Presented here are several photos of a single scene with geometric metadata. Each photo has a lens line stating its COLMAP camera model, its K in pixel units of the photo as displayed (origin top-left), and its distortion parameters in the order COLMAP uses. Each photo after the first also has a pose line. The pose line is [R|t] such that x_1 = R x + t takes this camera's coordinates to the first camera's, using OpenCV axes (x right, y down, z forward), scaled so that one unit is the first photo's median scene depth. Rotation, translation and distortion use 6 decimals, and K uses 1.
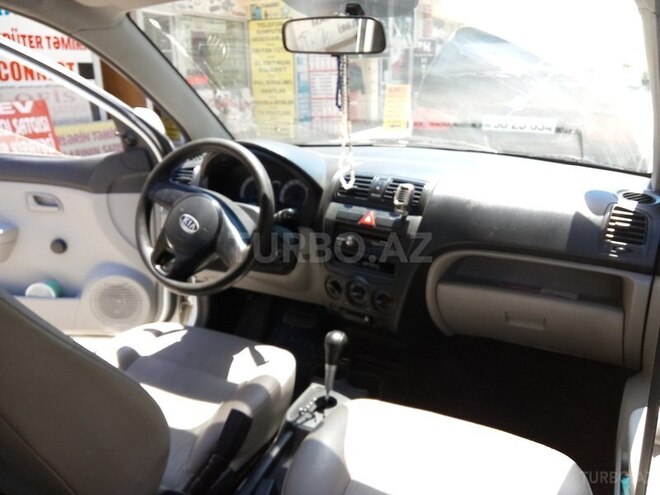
lens RADIAL K [[543.1, 0, 334.1], [0, 543.1, 250.9], [0, 0, 1]] dist [0.087779, -0.188308]
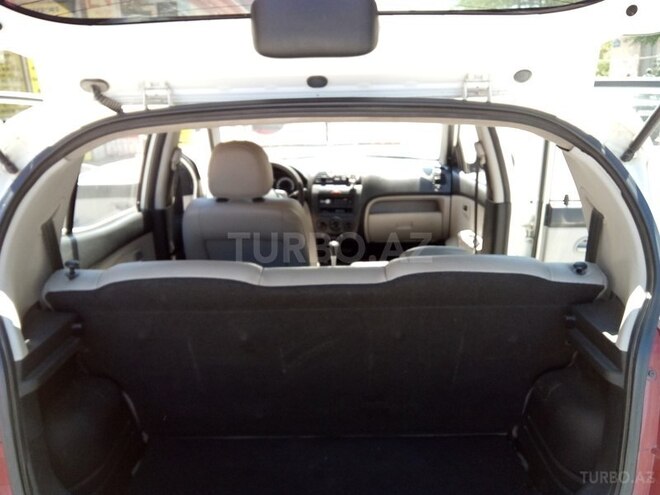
lens RADIAL K [[543.1, 0, 334.1], [0, 543.1, 250.9], [0, 0, 1]] dist [0.087779, -0.188308]
pose [[0.888154, -0.149806, 0.434443, -0.954005], [0.156951, 0.987411, 0.019618, 0.142804], [-0.431913, 0.050762, 0.900486, -0.979794]]
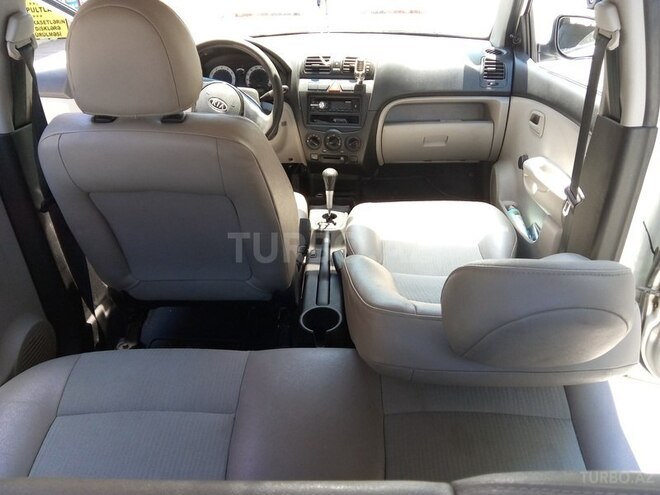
lens RADIAL K [[543.1, 0, 334.1], [0, 543.1, 250.9], [0, 0, 1]] dist [0.087779, -0.188308]
pose [[0.894591, -0.226864, 0.385018, -0.602544], [0.151217, 0.964410, 0.216905, 0.045763], [-0.420523, -0.135820, 0.897058, -0.357893]]
